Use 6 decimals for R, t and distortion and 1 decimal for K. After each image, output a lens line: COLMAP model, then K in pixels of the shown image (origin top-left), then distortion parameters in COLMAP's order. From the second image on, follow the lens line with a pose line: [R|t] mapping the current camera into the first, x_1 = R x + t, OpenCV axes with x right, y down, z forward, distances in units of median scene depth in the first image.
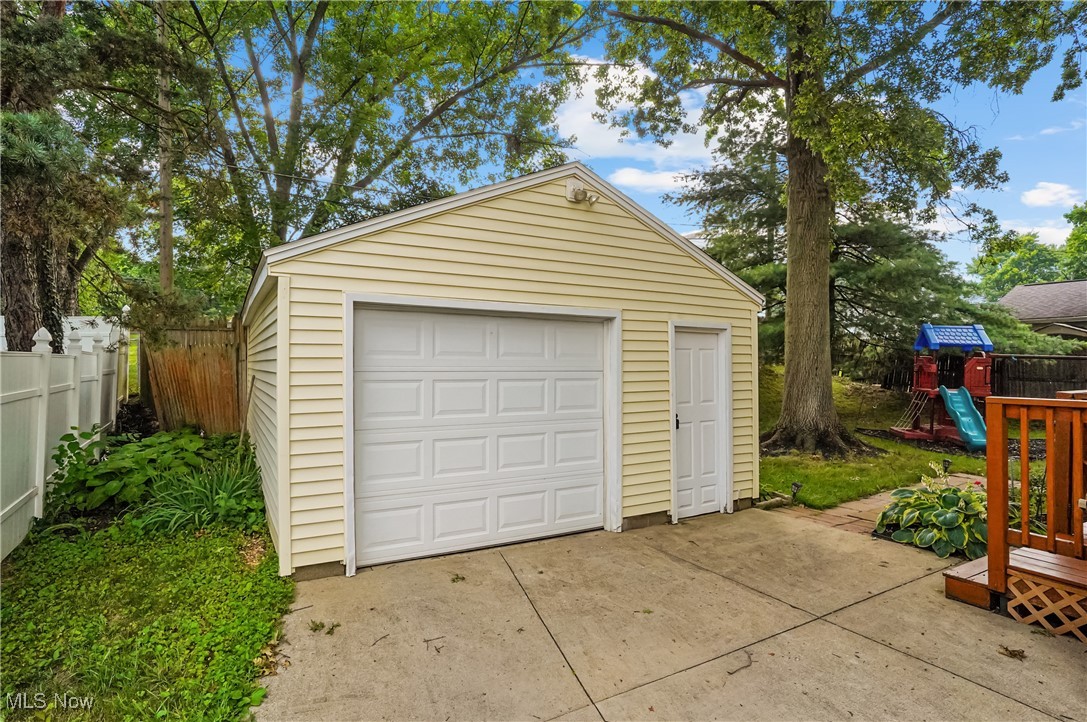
lens RADIAL K [[566.2, 0, 543.5], [0, 566.2, 361.0], [0, 0, 1]] dist [-0.001082, -0.000641]
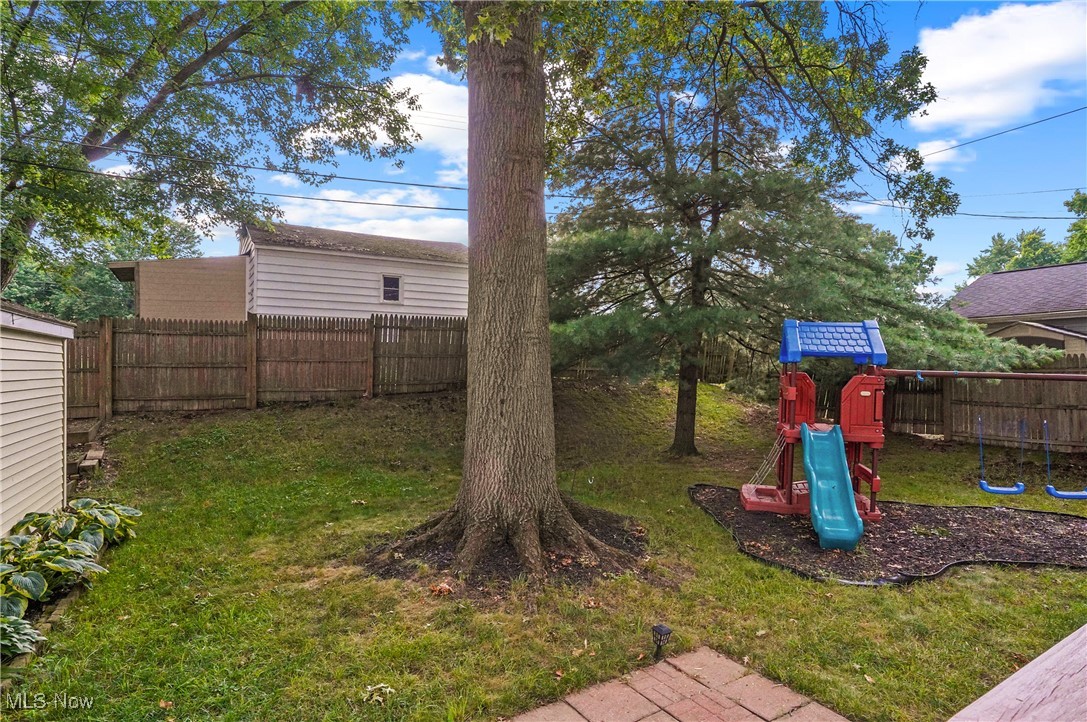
lens RADIAL K [[559.0, 0, 541.1], [0, 559.0, 375.6], [0, 0, 1]] dist [-0.017313, 0.000774]
pose [[0.999601, -0.001290, -0.028230, 0.368313], [0.001713, 0.999887, 0.014956, -0.012794], [0.028207, -0.014999, 0.999490, 0.334482]]
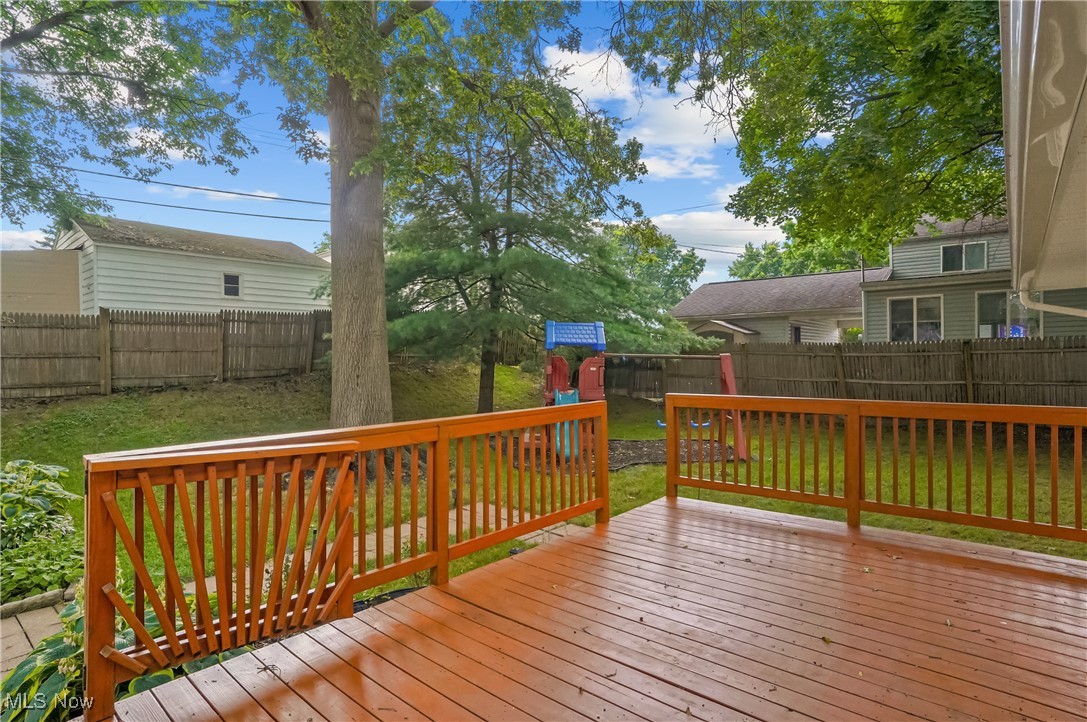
lens RADIAL K [[566.3, 0, 543.5], [0, 566.3, 361.0], [0, 0, 1]] dist [-0.051045, 0.000235]
pose [[0.957504, -0.014222, 0.288068, 0.350451], [0.010480, 0.999840, 0.014528, -0.012374], [-0.288228, -0.010892, 0.957500, 0.118895]]
